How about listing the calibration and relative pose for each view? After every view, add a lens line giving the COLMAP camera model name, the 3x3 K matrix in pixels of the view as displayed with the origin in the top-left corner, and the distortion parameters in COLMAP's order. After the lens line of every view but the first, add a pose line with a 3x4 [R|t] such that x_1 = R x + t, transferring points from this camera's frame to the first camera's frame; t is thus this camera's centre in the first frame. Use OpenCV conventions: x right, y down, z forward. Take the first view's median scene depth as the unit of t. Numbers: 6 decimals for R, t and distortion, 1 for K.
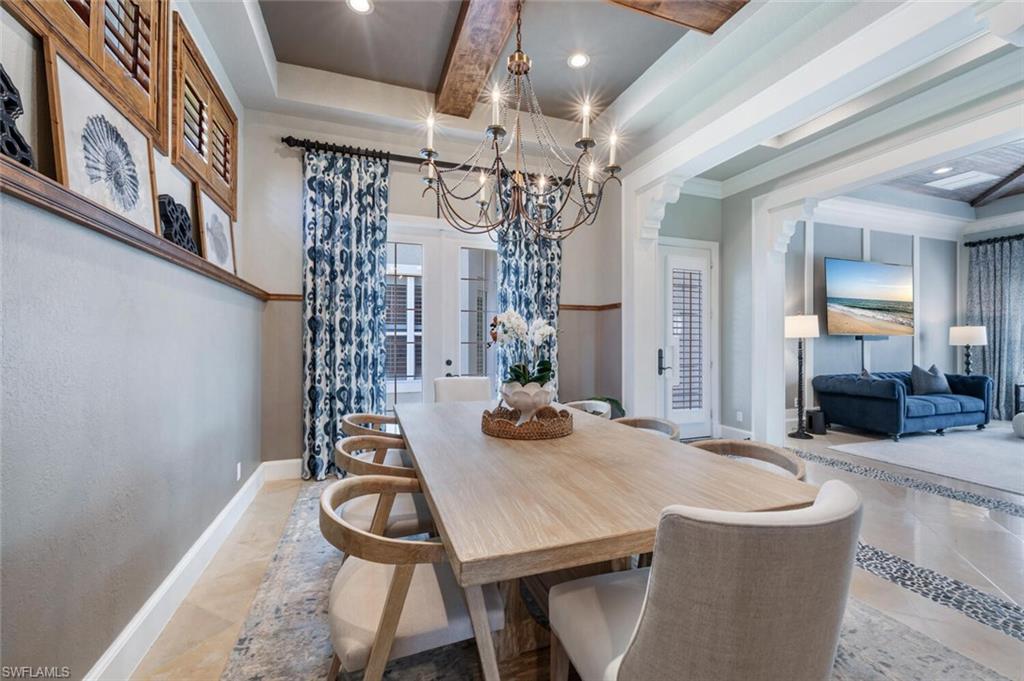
lens RADIAL K [[430.4, 0, 517.0], [0, 430.4, 334.0], [0, 0, 1]] dist [0.001426, 0.000162]
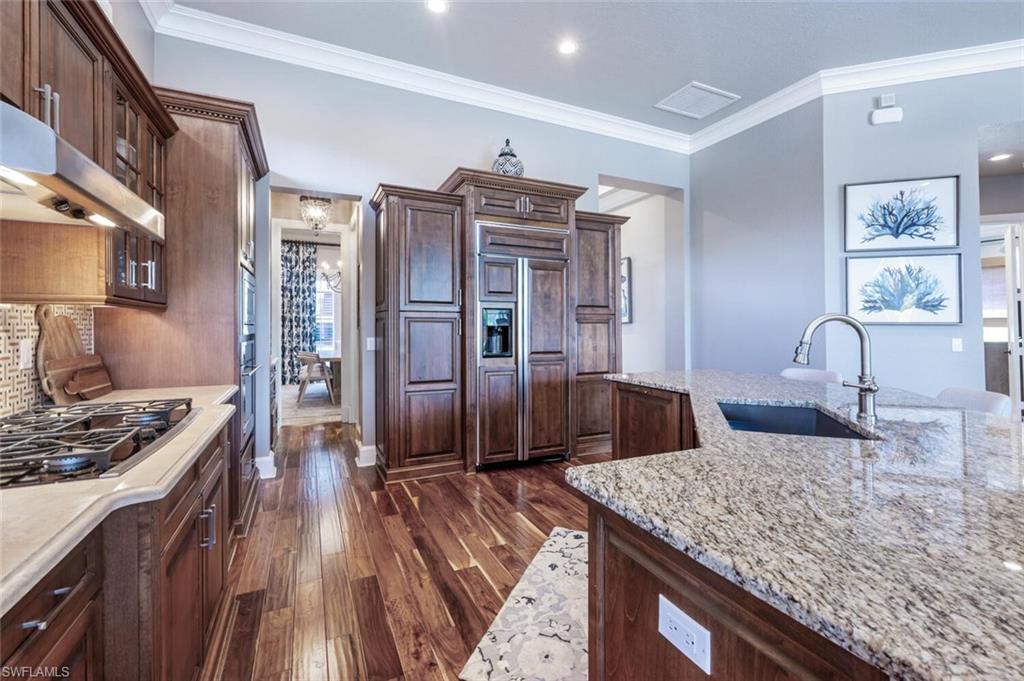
lens RADIAL K [[458.7, 0, 527.6], [0, 458.7, 332.2], [0, 0, 1]] dist [-0.000372, 0.001659]
pose [[0.994629, -0.000937, 0.103504, 0.571779], [-0.000846, 0.999852, 0.017176, 0.006819], [-0.103505, -0.017171, 0.994481, -1.565914]]
